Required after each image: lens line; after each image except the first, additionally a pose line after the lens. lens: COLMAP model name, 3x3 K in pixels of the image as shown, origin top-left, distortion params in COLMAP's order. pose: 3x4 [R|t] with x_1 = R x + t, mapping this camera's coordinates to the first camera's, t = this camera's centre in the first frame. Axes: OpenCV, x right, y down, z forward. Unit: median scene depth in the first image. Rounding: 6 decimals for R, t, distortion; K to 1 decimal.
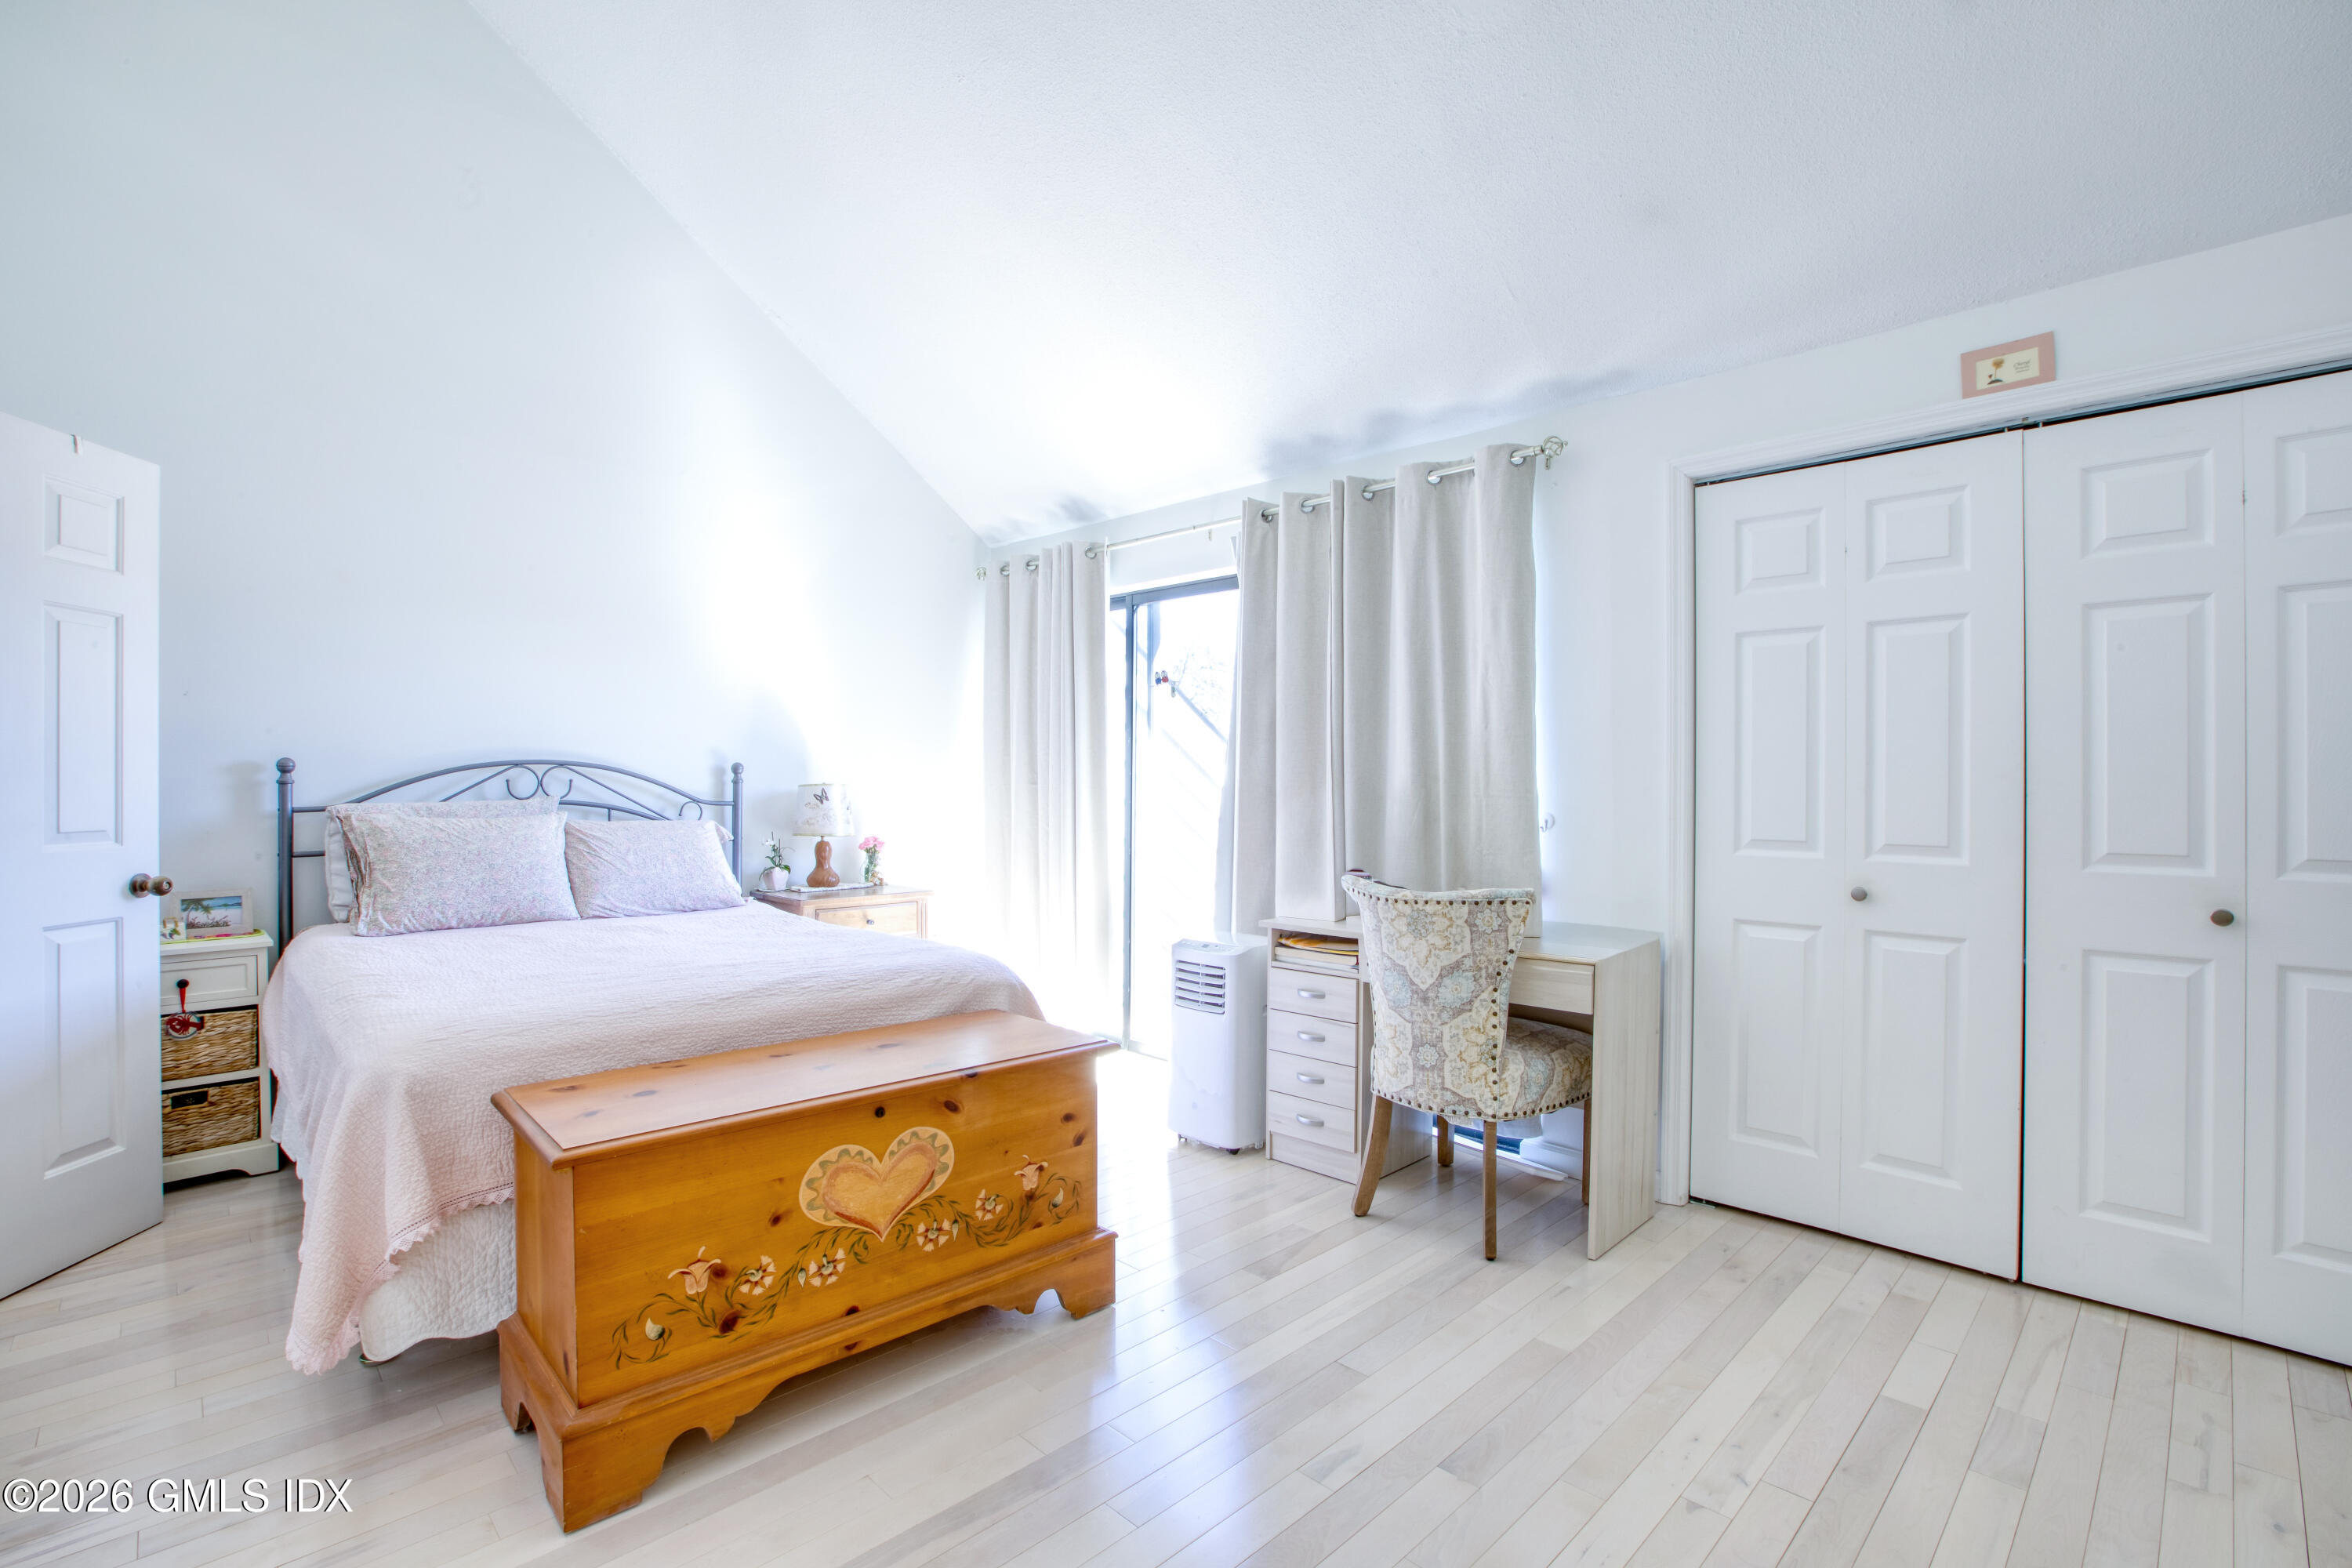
lens RADIAL K [[1075.0, 0, 1171.3], [0, 1075.0, 782.1], [0, 0, 1]] dist [-0.036331, 0.010020]
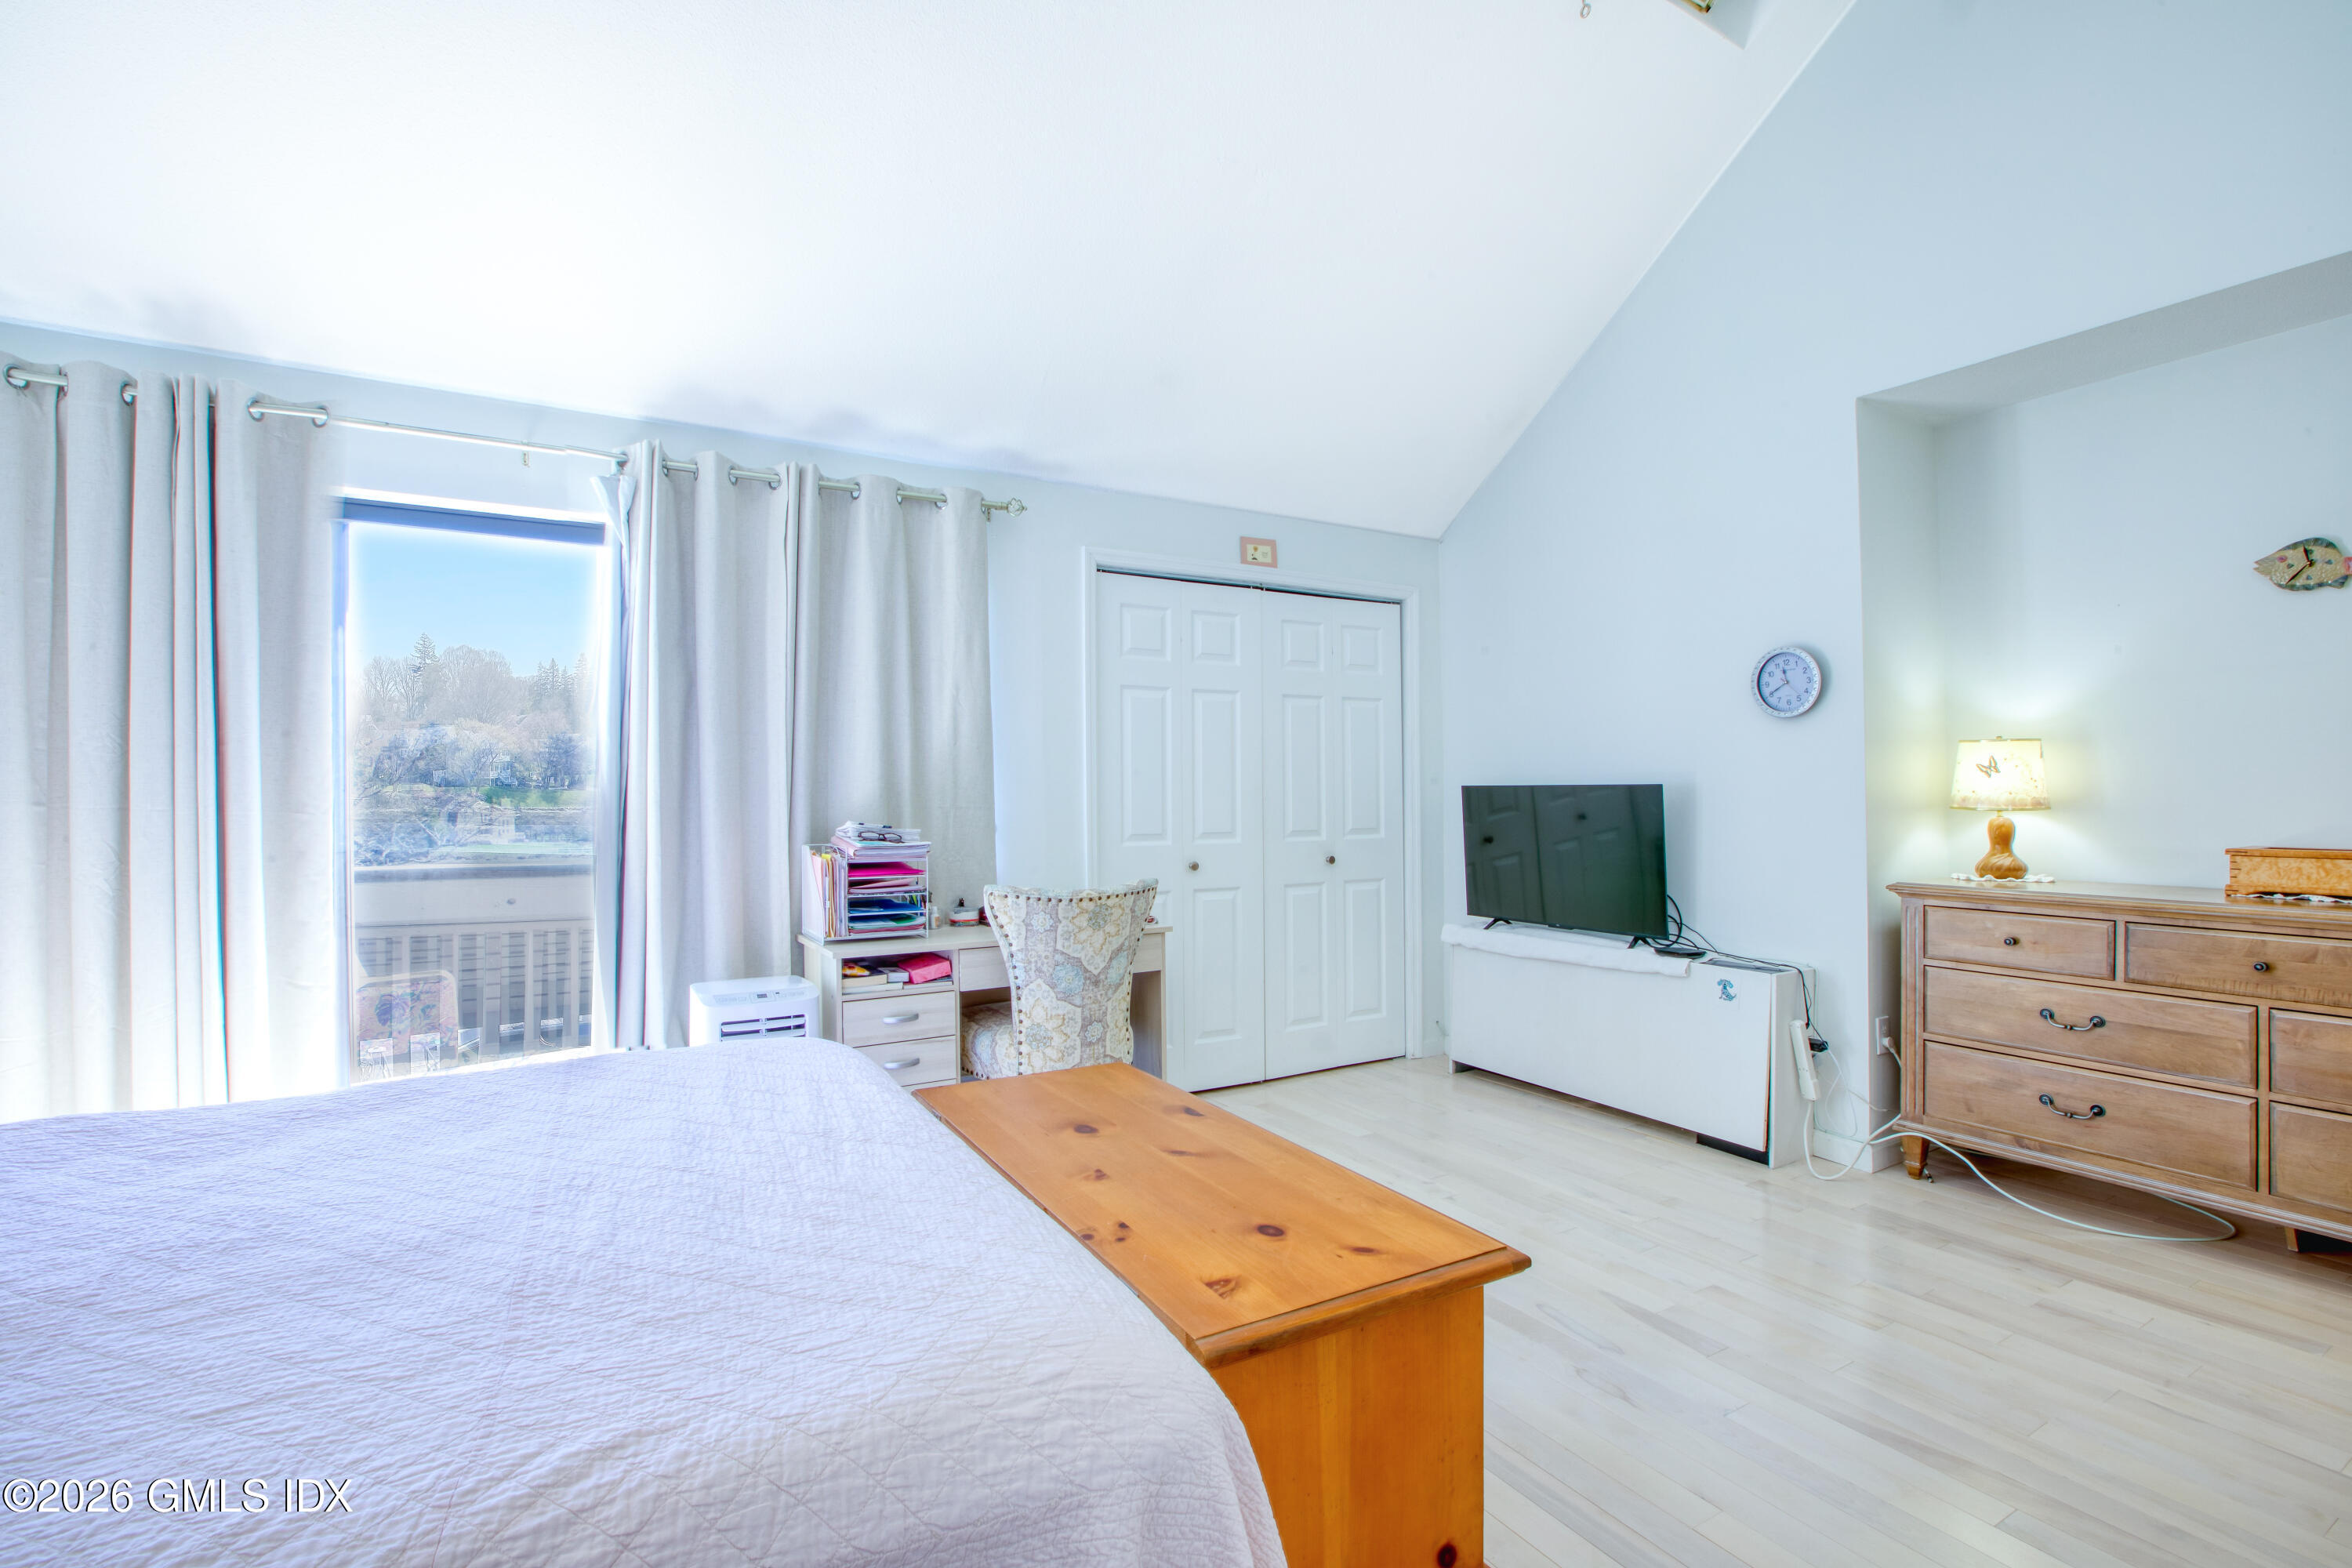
lens RADIAL K [[1075.0, 0, 1168.0], [0, 1075.0, 793.5], [0, 0, 1]] dist [-0.036331, 0.010020]
pose [[0.256490, -0.000969, 0.966546, -0.904089], [0.006588, 0.999978, -0.000746, 0.001311], [-0.966524, 0.006558, 0.256491, 0.663328]]
